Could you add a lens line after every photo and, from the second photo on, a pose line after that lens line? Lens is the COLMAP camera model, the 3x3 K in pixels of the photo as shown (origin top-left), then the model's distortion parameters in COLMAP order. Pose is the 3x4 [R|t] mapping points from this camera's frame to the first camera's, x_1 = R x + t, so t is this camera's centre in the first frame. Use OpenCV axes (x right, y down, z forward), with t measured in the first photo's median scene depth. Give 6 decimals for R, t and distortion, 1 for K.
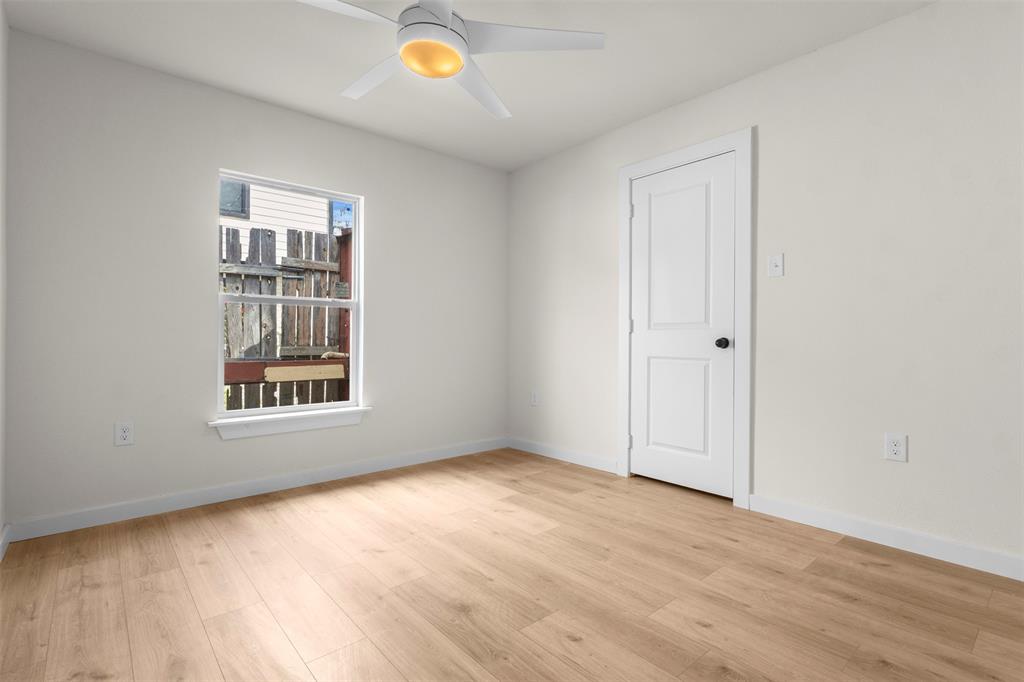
lens RADIAL K [[473.6, 0, 511.6], [0, 473.6, 344.4], [0, 0, 1]] dist [-0.001435, -0.000221]
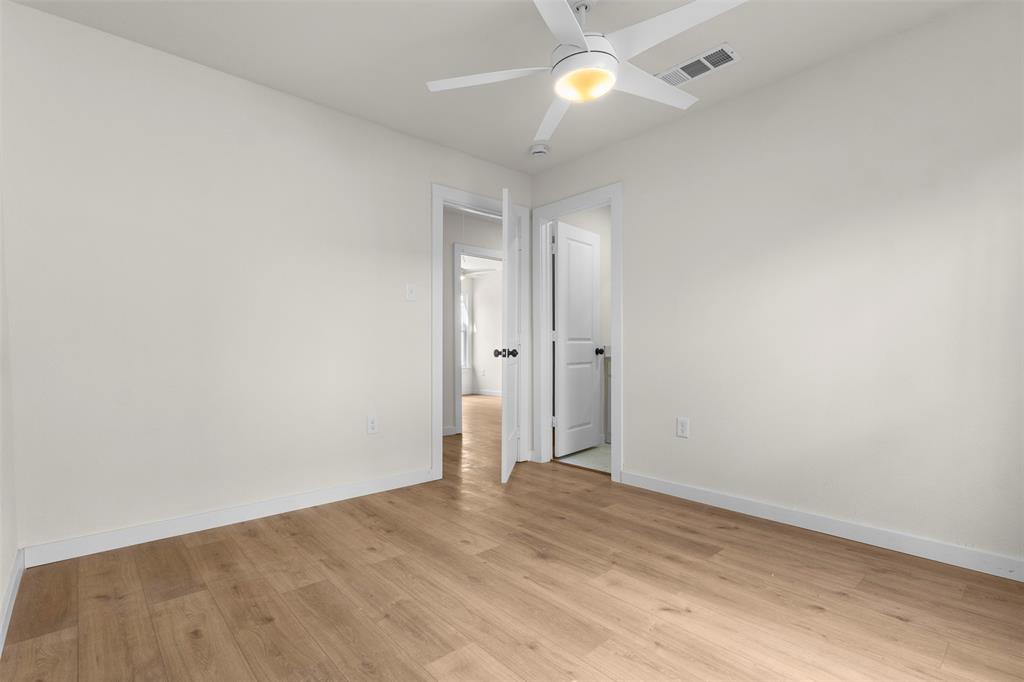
lens RADIAL K [[473.6, 0, 511.6], [0, 473.6, 344.4], [0, 0, 1]] dist [-0.001435, -0.000221]
pose [[-0.999837, 0.000924, -0.018055, 0.007182], [0.000898, 0.999999, 0.001459, -0.025658], [0.018056, 0.001443, -0.999836, 1.997711]]
